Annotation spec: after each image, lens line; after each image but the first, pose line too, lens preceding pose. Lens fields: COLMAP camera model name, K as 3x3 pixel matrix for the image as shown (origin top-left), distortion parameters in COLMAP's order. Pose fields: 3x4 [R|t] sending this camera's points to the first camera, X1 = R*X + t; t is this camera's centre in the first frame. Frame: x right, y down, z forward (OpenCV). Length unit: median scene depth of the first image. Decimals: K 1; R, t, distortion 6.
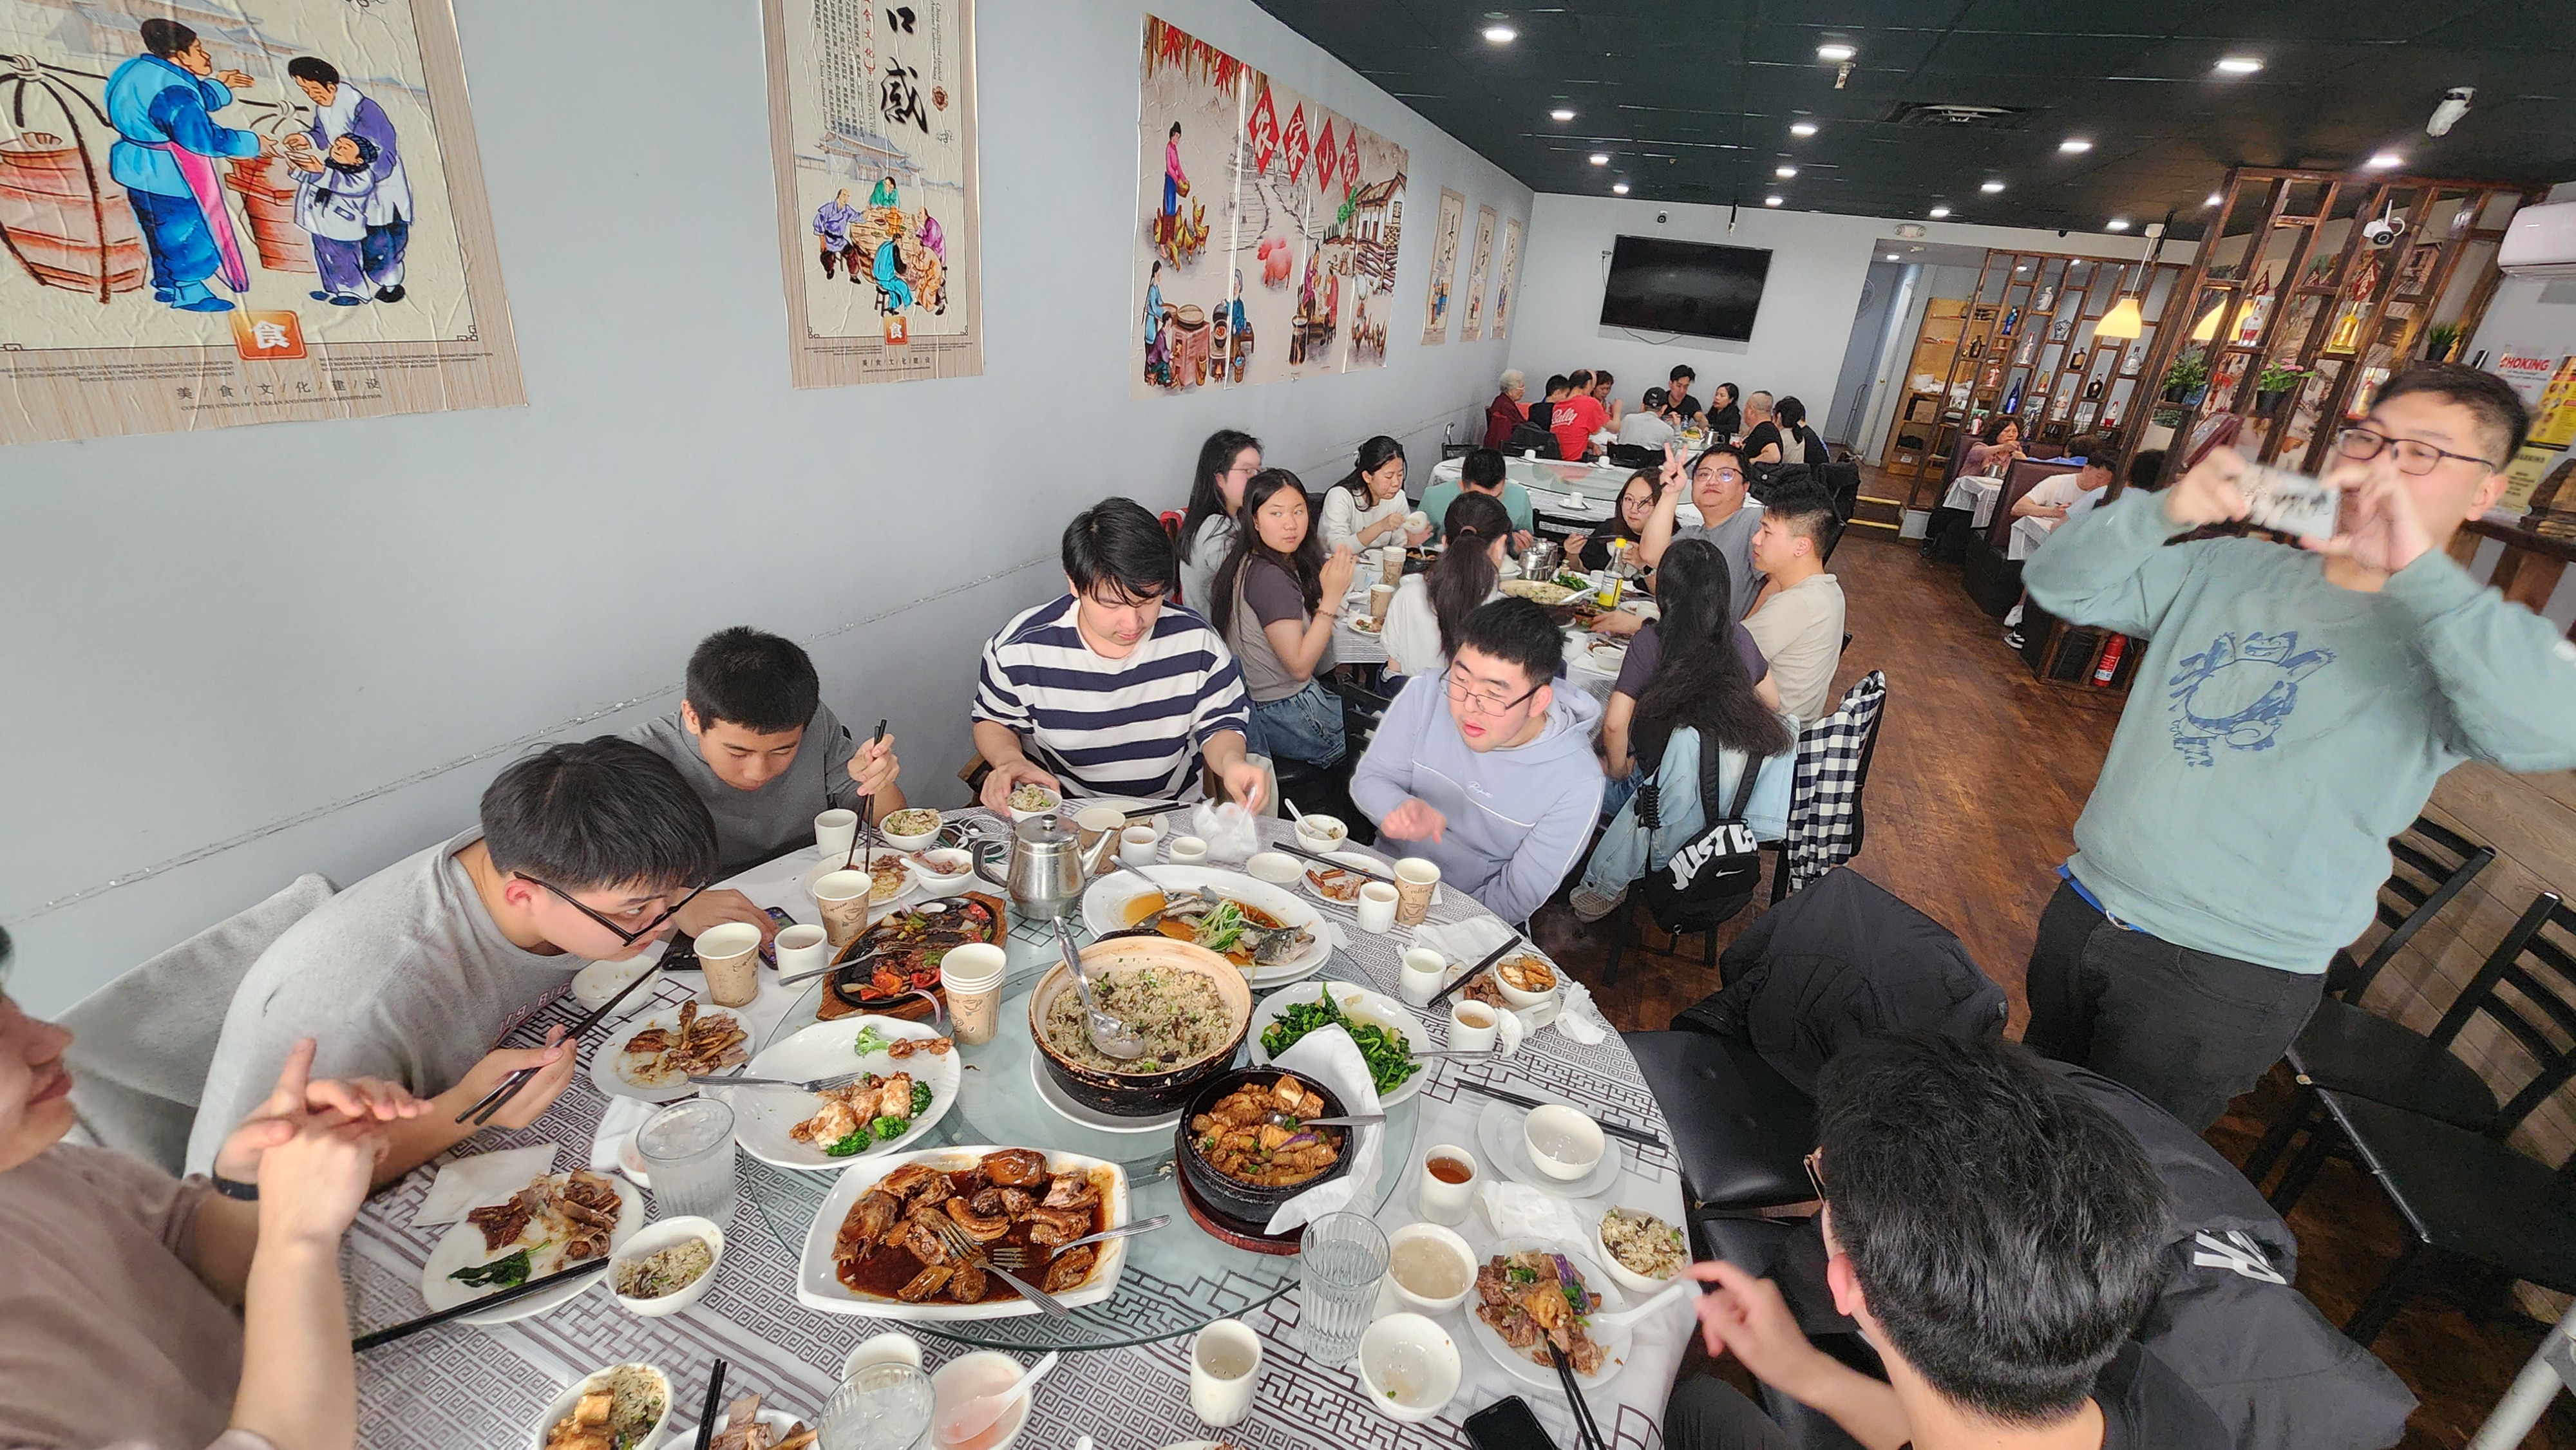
lens RADIAL K [[1011.7, 0, 1288.0], [0, 1011.7, 725.0], [0, 0, 1]] dist [0.011432, -0.010709]
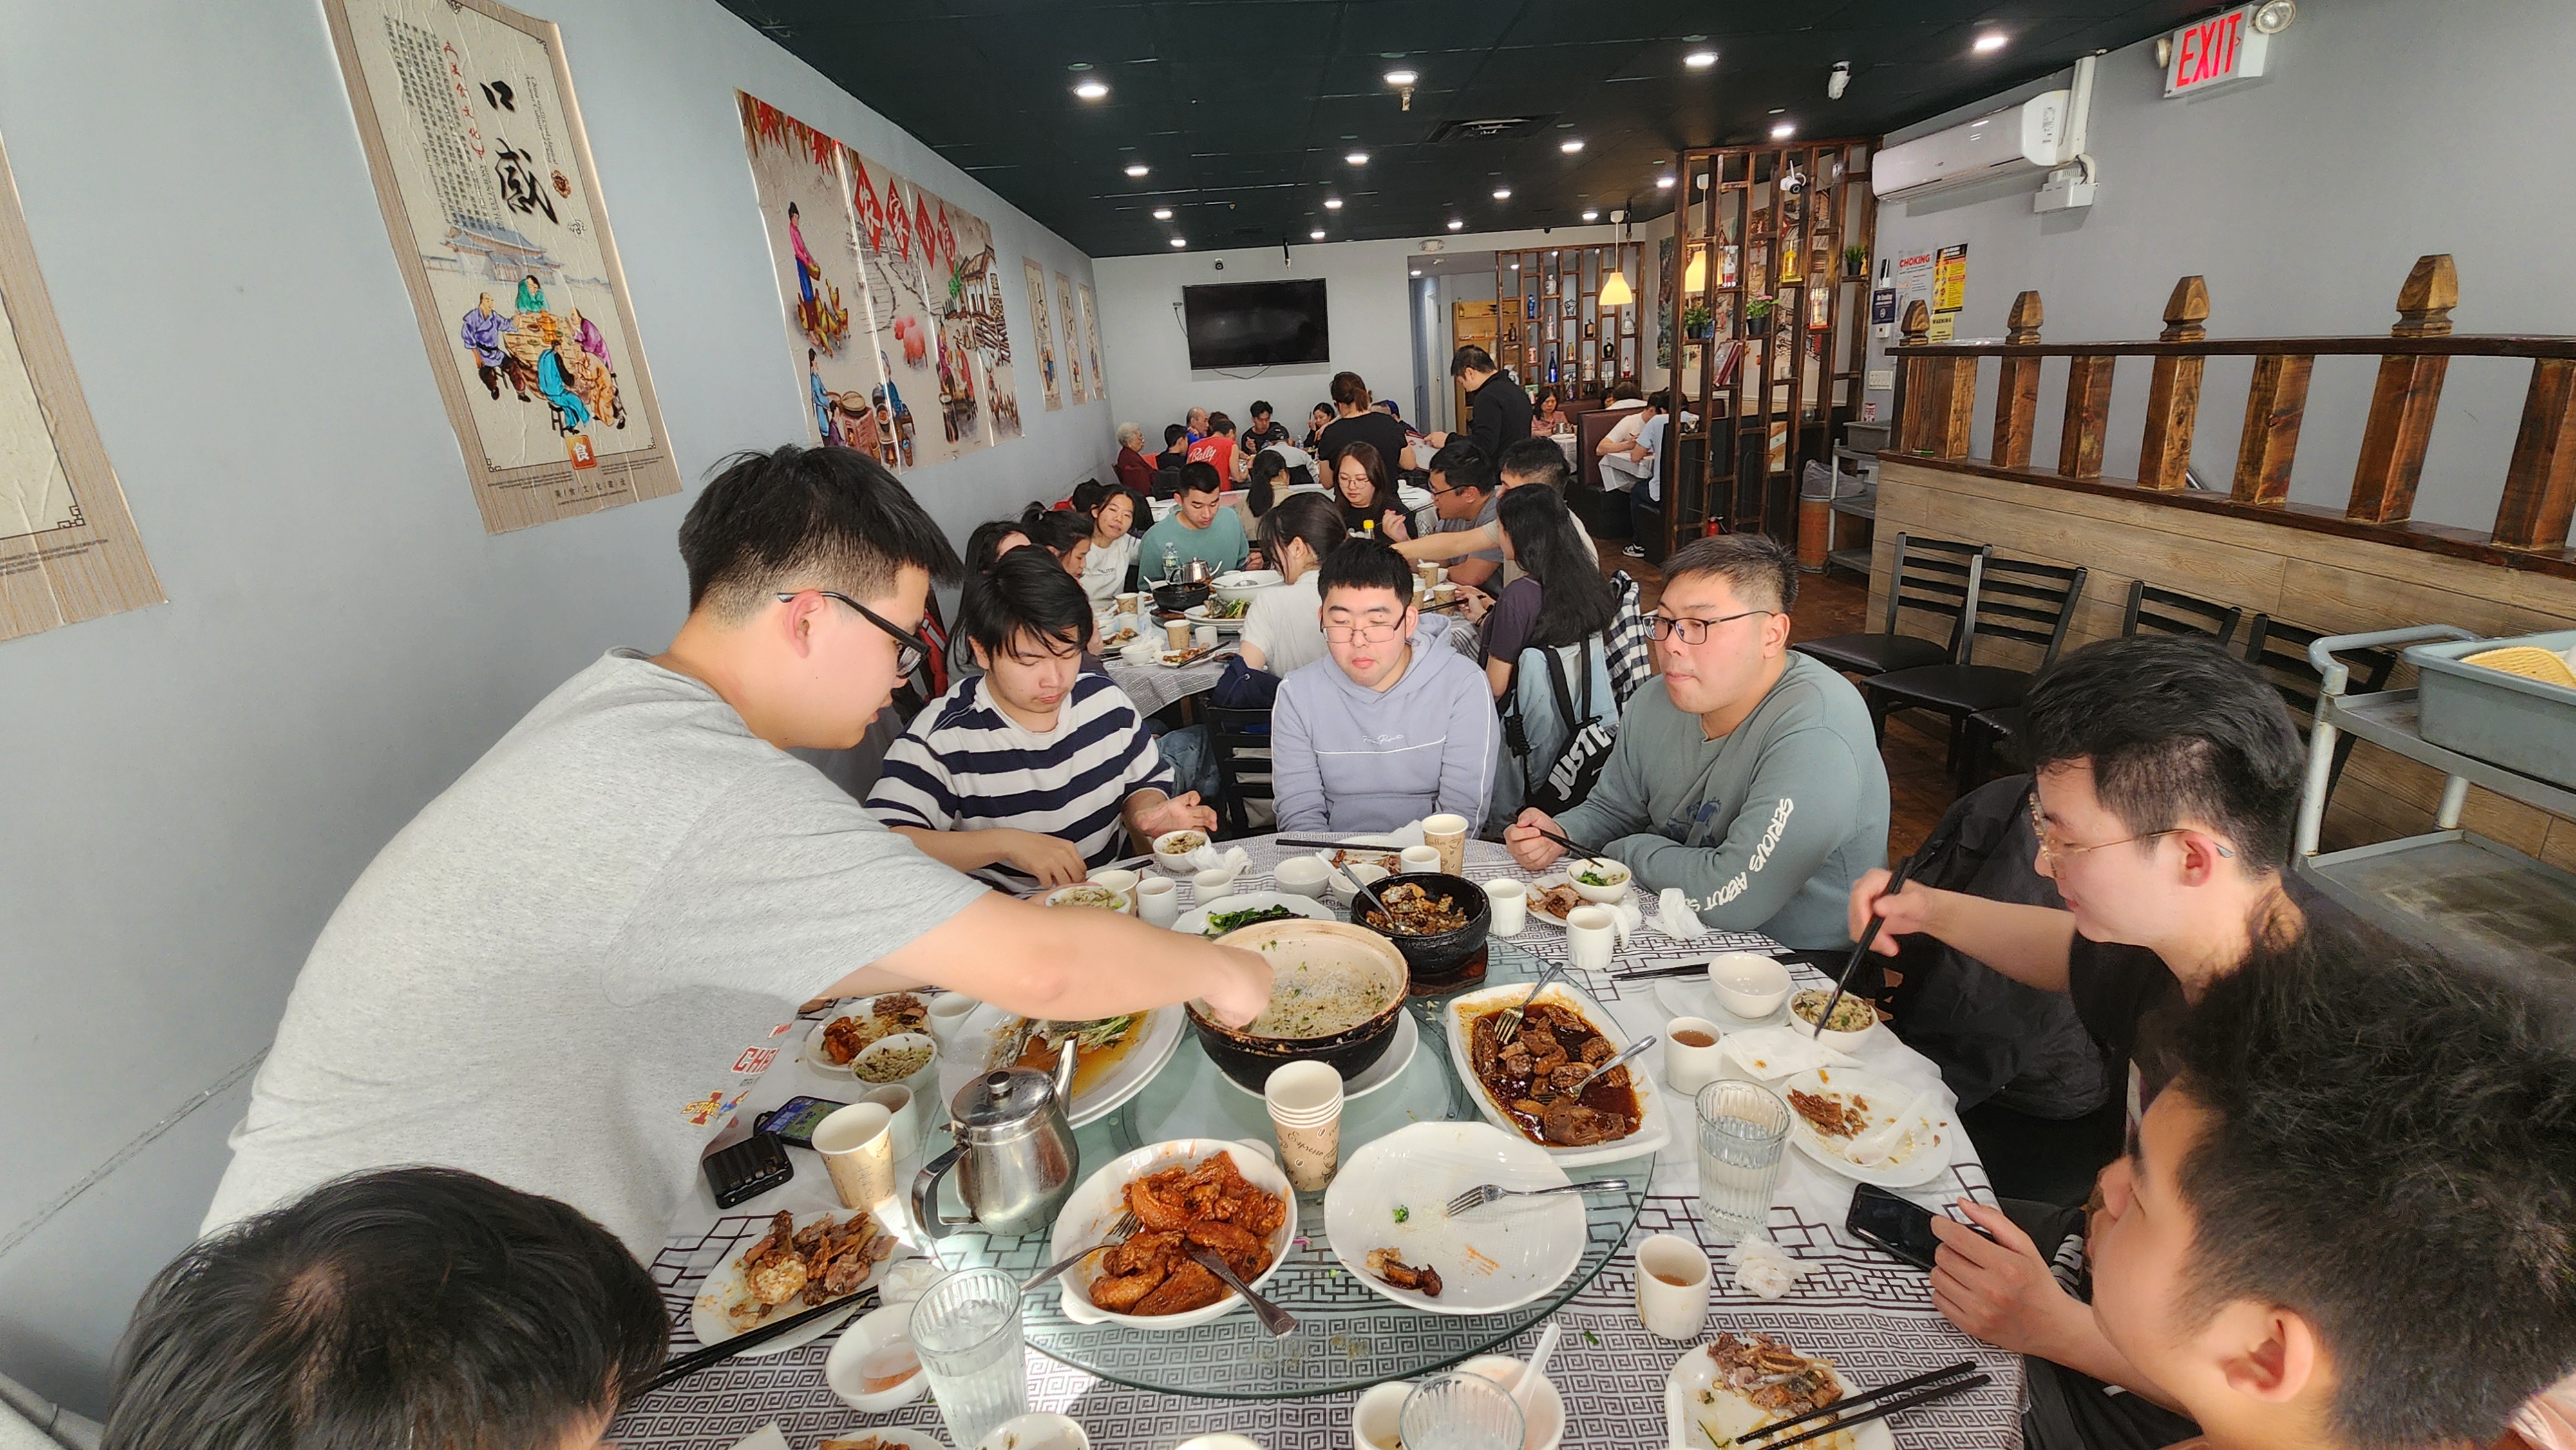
lens RADIAL K [[1042.0, 0, 1335.0], [0, 1042.0, 706.9], [0, 0, 1]] dist [-0.019595, 0.012917]
pose [[0.896793, -0.275234, 0.346422, -0.107942], [0.301917, 0.953022, -0.024402, 0.009539], [-0.323431, 0.126475, 0.937761, 0.020061]]
